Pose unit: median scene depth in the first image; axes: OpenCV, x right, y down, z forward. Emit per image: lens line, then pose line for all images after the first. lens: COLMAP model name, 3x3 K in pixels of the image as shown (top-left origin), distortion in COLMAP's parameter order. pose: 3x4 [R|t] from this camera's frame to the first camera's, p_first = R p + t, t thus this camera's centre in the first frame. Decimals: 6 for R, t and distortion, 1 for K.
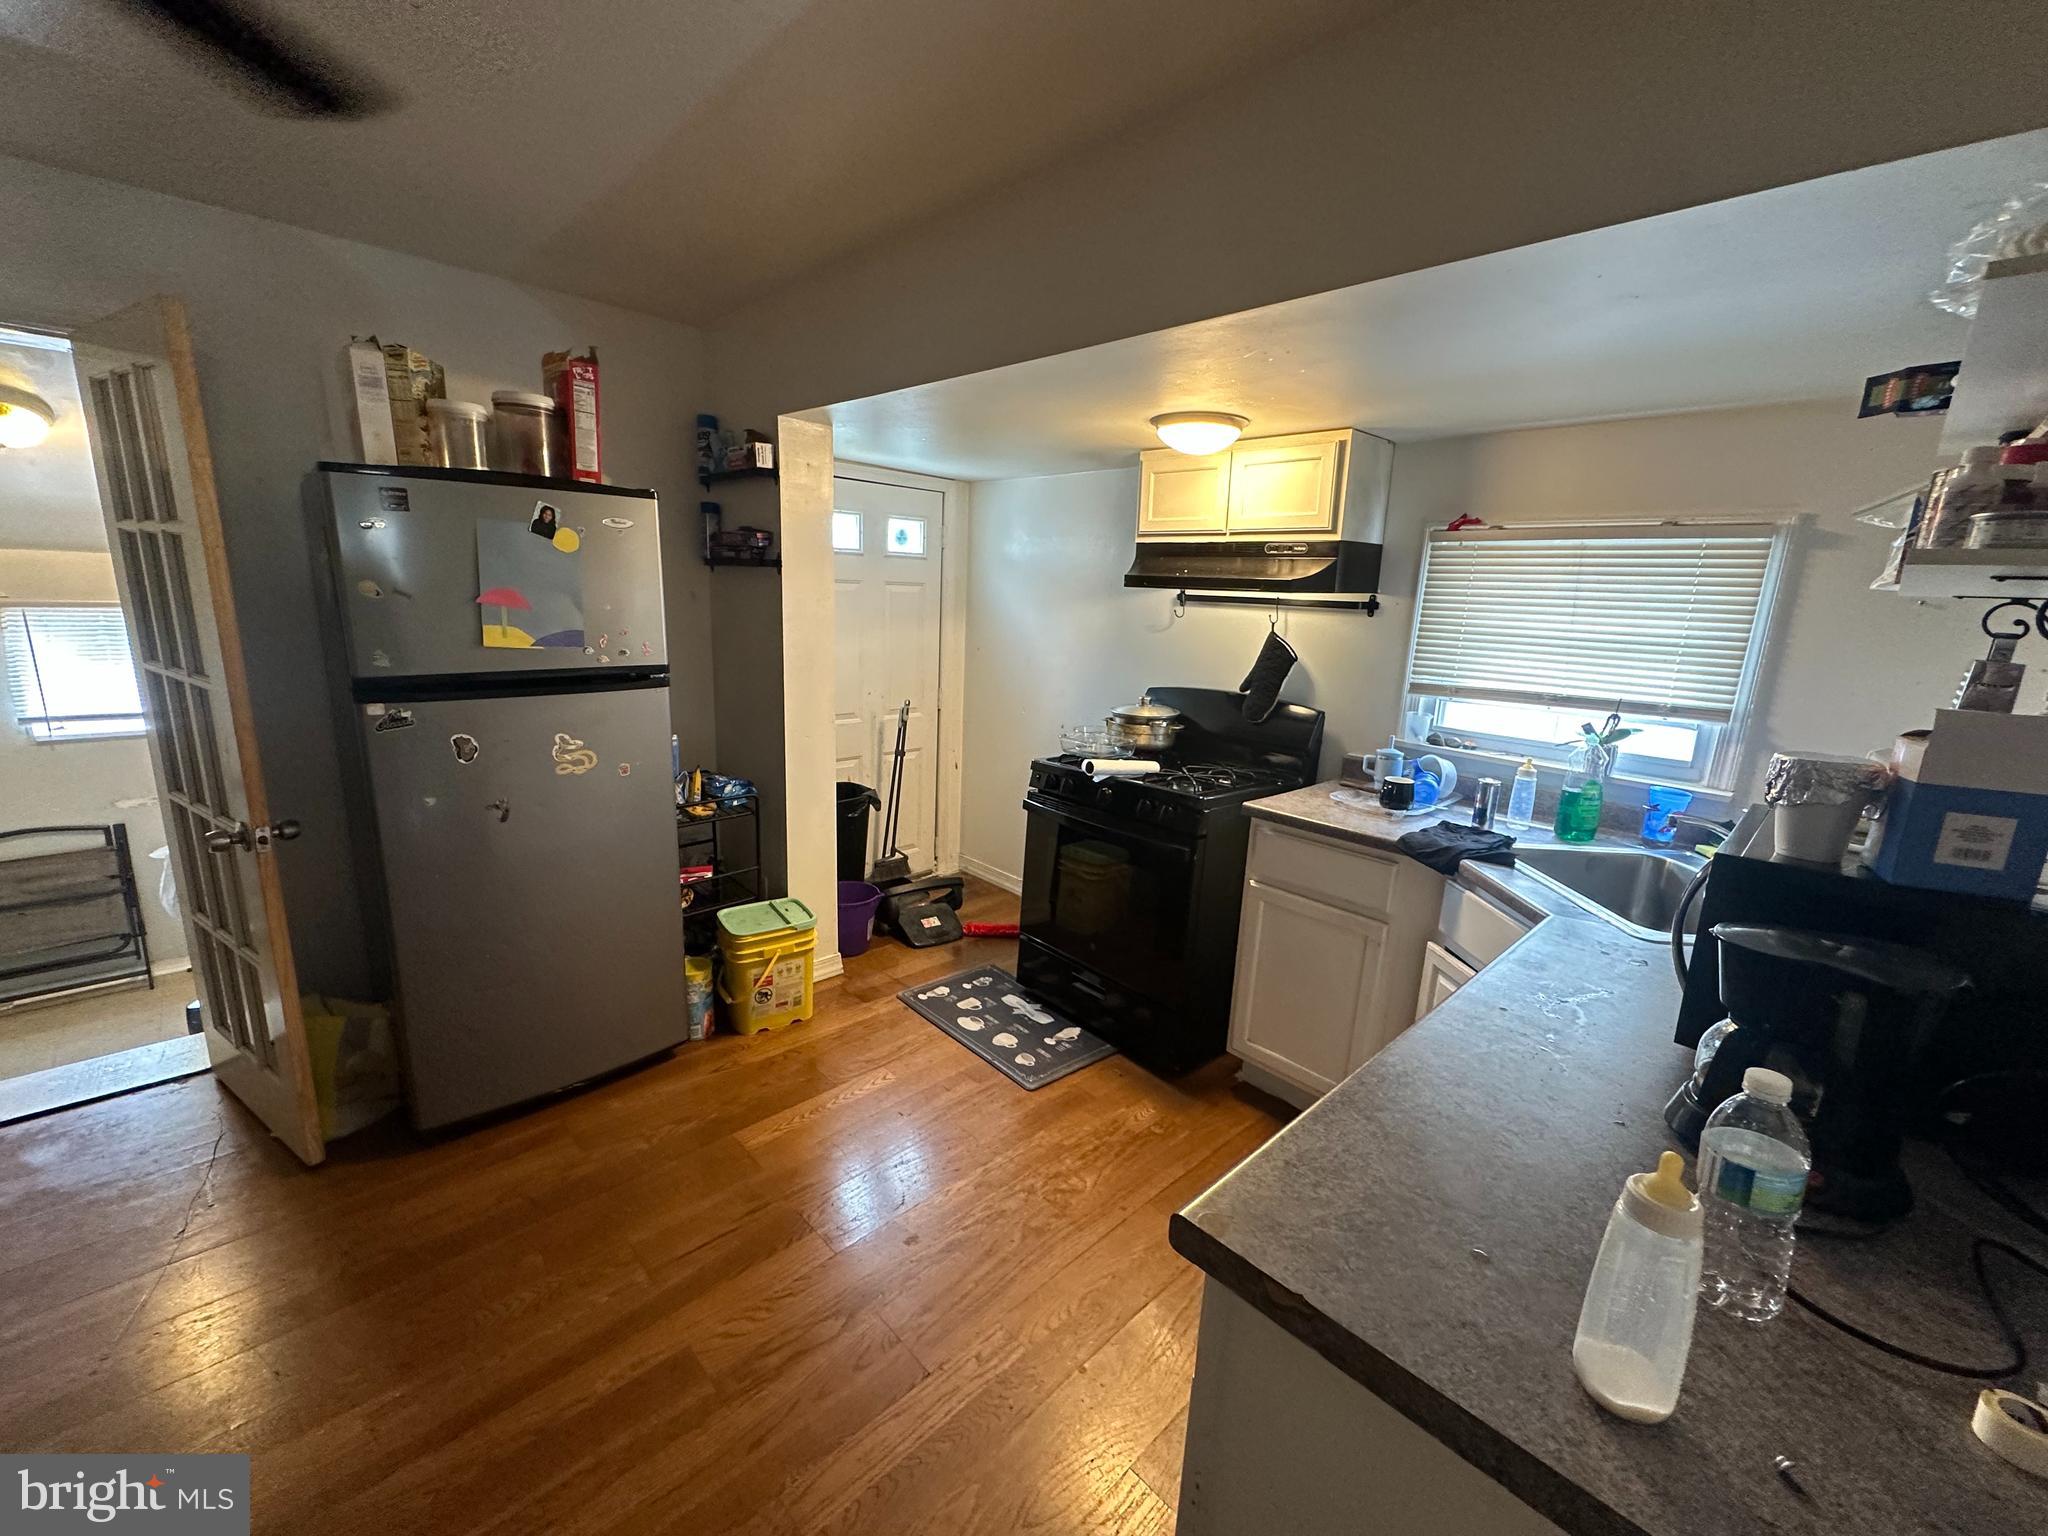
lens RADIAL K [[819.7, 0, 1024.0], [0, 819.7, 768.0], [0, 0, 1]] dist [0.000007, 0.000072]
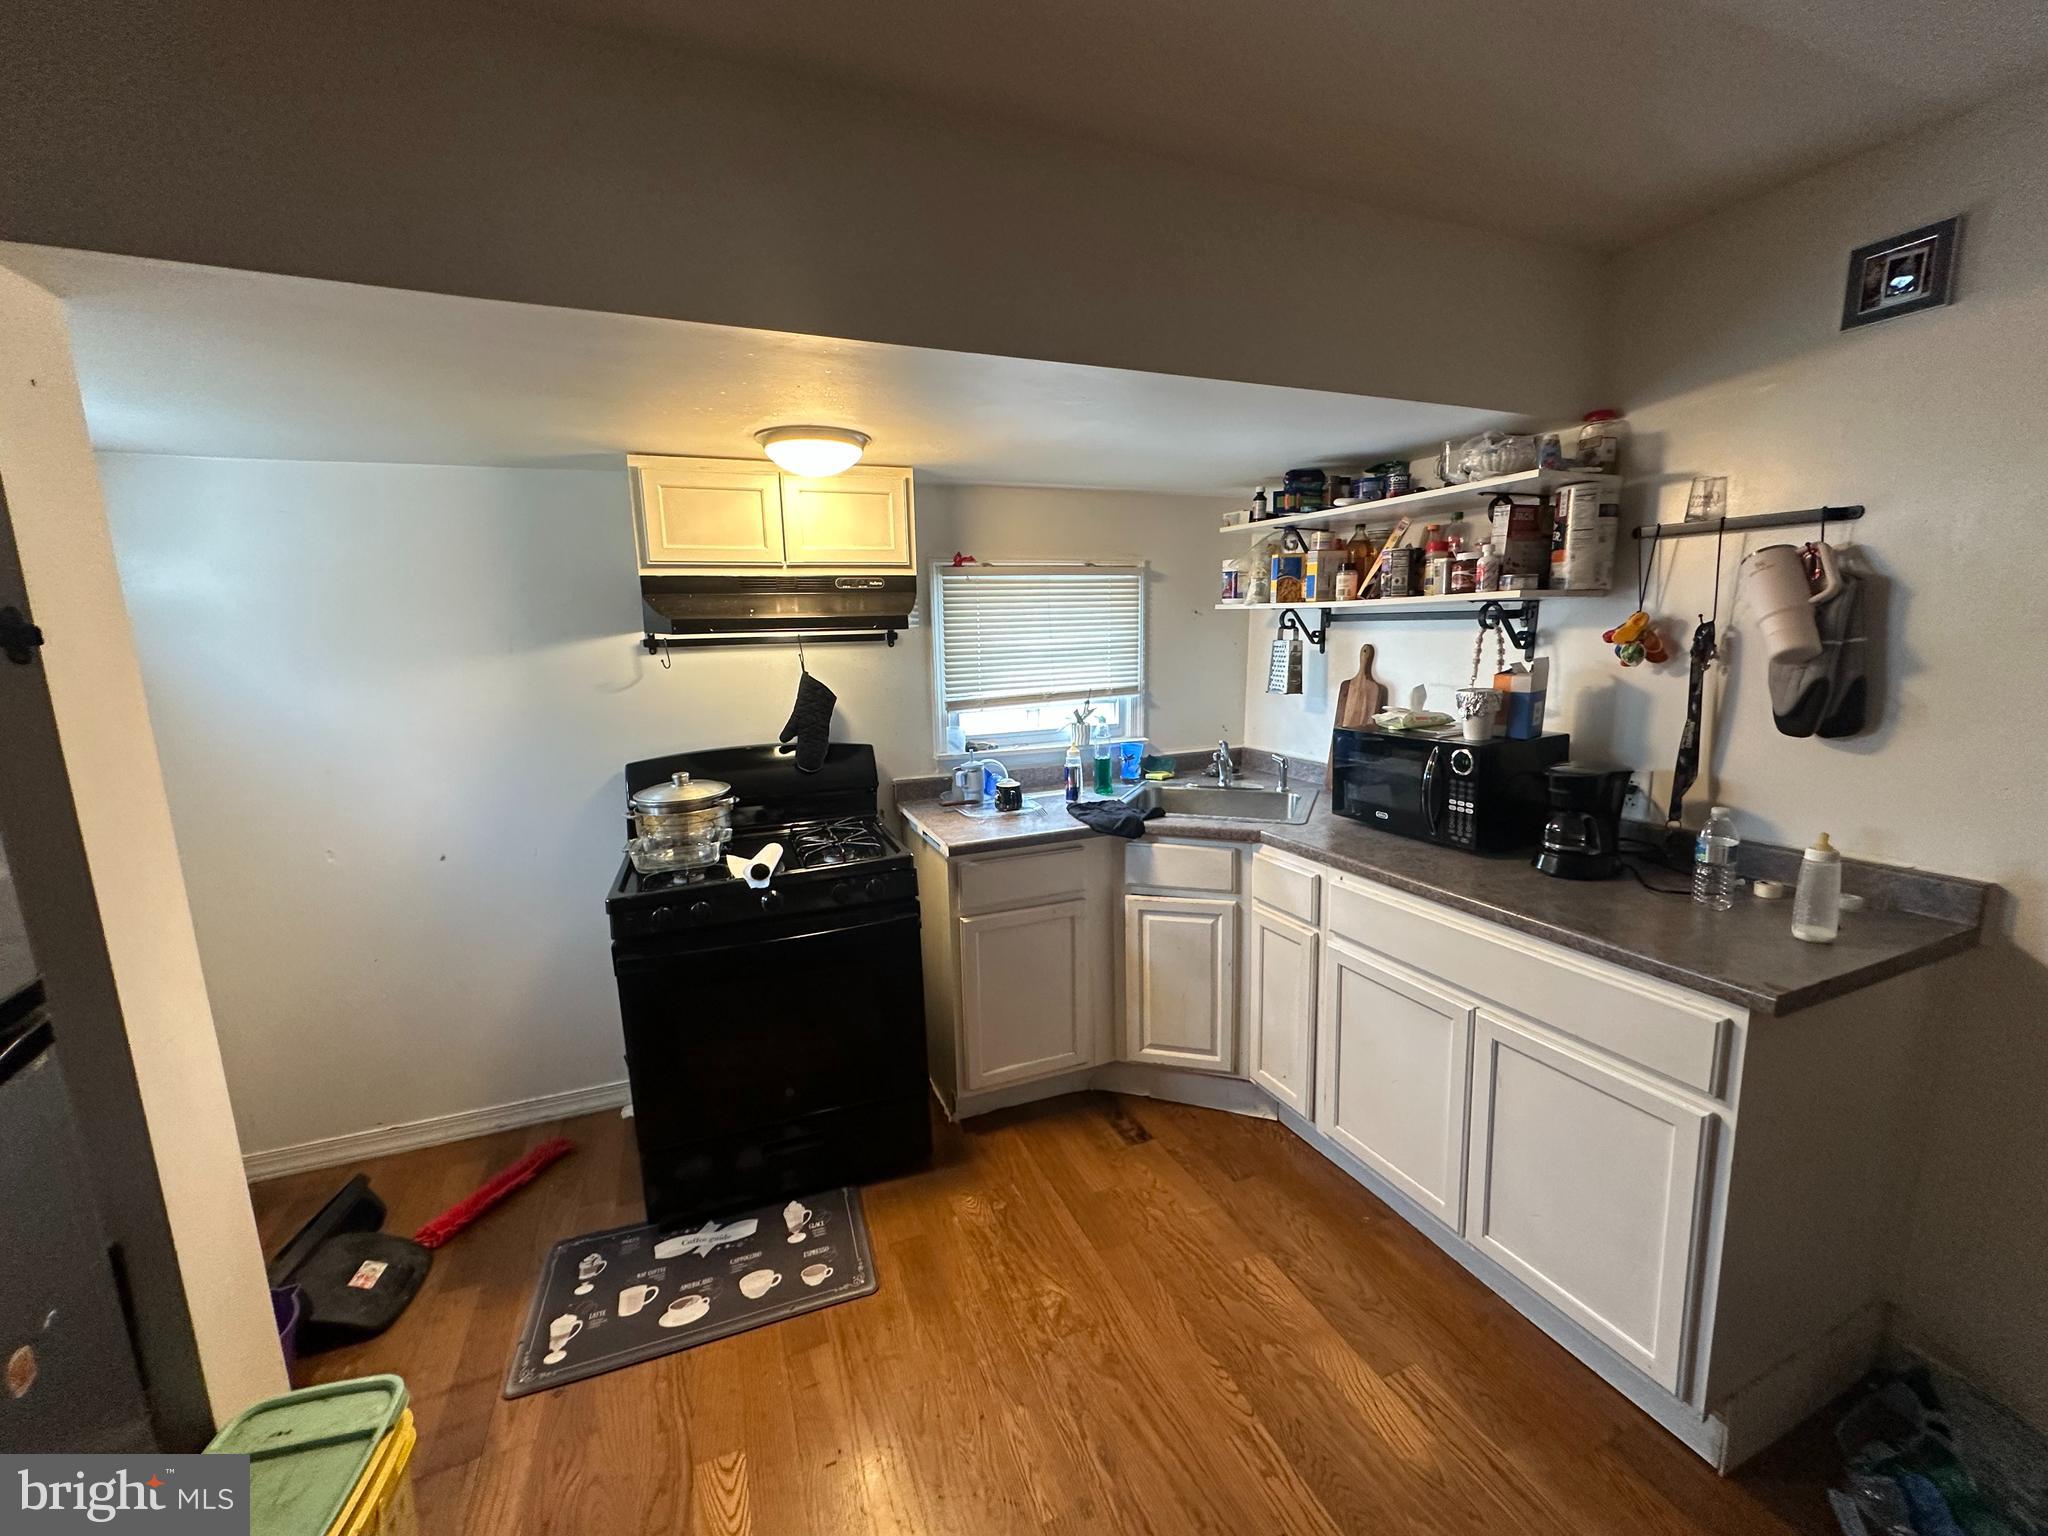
lens RADIAL K [[819.7, 0, 1024.0], [0, 819.7, 768.0], [0, 0, 1]] dist [0.000007, 0.000072]
pose [[0.365738, -0.215443, 0.905439, -0.448439], [0.235748, 0.962558, 0.133808, -0.123527], [-0.900366, 0.164517, 0.402835, 0.412399]]
